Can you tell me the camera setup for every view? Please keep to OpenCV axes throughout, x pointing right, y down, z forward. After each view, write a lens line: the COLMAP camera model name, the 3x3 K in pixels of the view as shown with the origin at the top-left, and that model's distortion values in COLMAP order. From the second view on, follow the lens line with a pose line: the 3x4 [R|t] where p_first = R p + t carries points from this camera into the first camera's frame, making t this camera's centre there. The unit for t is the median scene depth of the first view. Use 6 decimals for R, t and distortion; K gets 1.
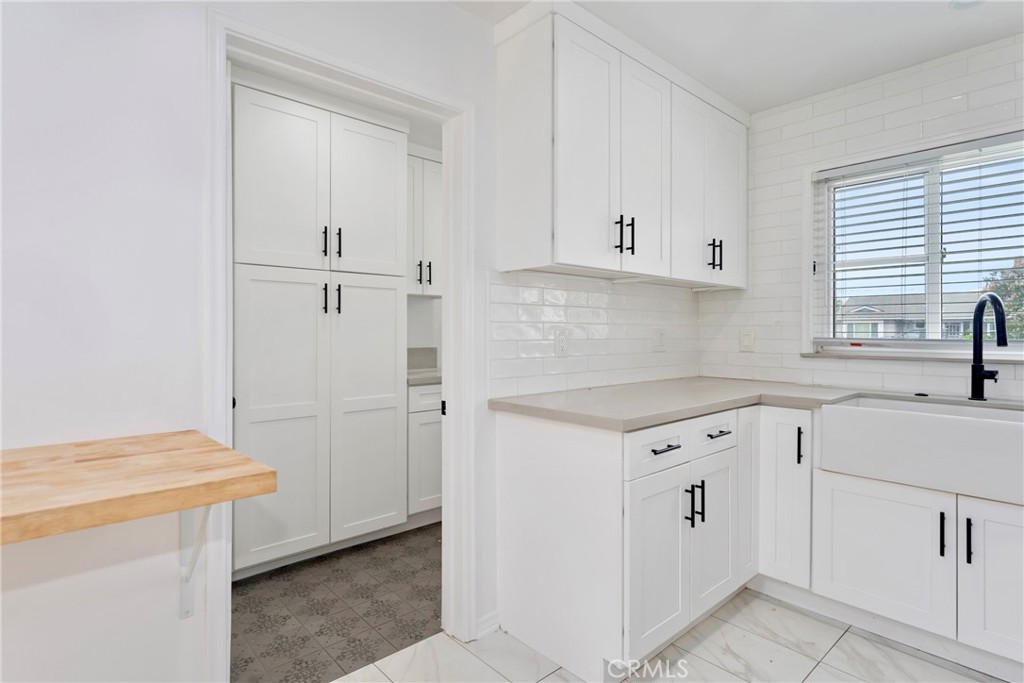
lens RADIAL K [[527.2, 0, 512.9], [0, 527.2, 331.8], [0, 0, 1]] dist [-0.000448, -0.000155]
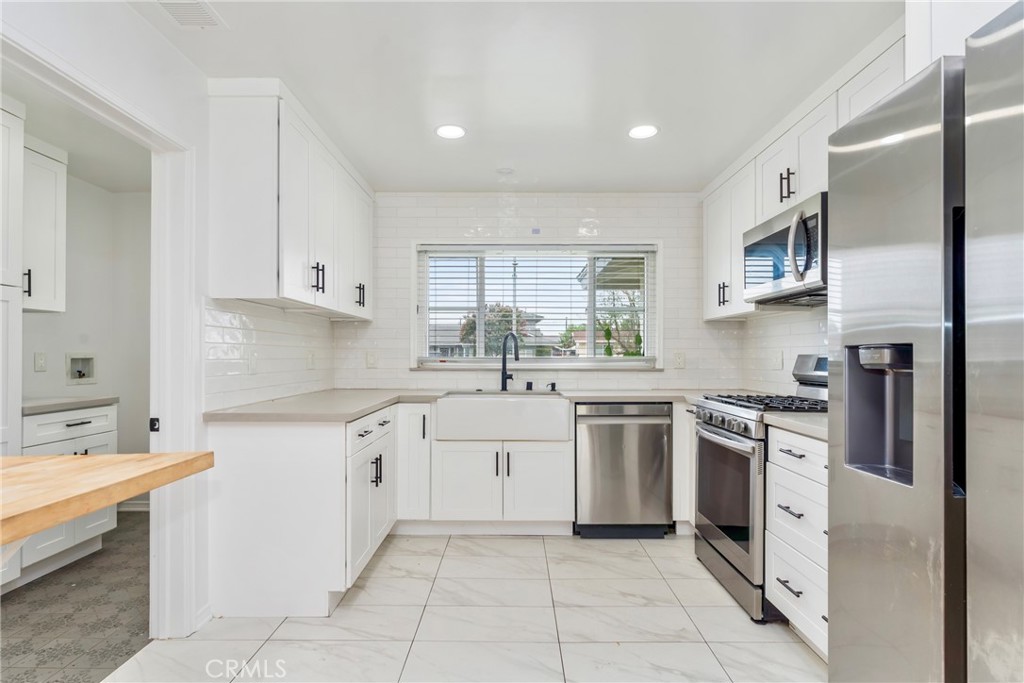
lens RADIAL K [[524.9, 0, 513.1], [0, 524.9, 345.7], [0, 0, 1]] dist [-0.004753, 0.000807]
pose [[0.669280, 0.012645, 0.742903, -0.424562], [0.000458, 0.999848, -0.017431, 0.006395], [-0.743010, 0.012007, 0.669172, -0.219520]]
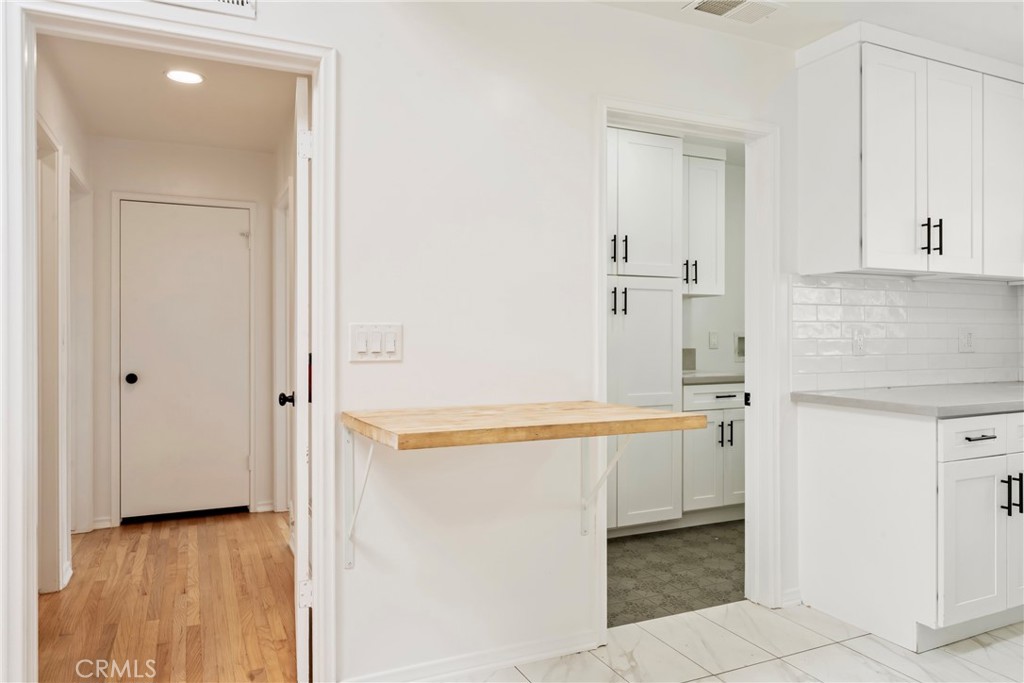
lens RADIAL K [[690.1, 0, 505.0], [0, 690.1, 333.7], [0, 0, 1]] dist [-0.007006, 0.002231]
pose [[0.954140, -0.000901, -0.299358, -0.181438], [0.000541, 0.999999, -0.001285, 0.007835], [0.299359, 0.001064, 0.954140, -0.532022]]
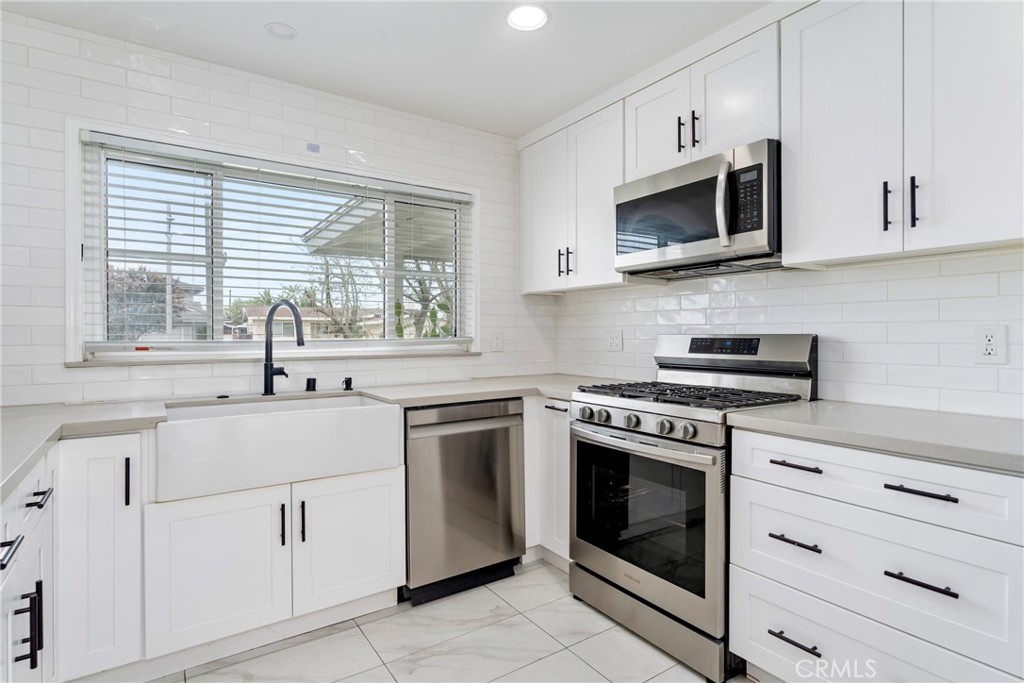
lens RADIAL K [[527.2, 0, 512.9], [0, 527.2, 331.8], [0, 0, 1]] dist [-0.000448, -0.000155]
pose [[0.133053, -0.000112, 0.991109, -0.148105], [0.003646, 0.999993, -0.000377, -0.001200], [-0.991102, 0.003664, 0.133053, 0.338989]]
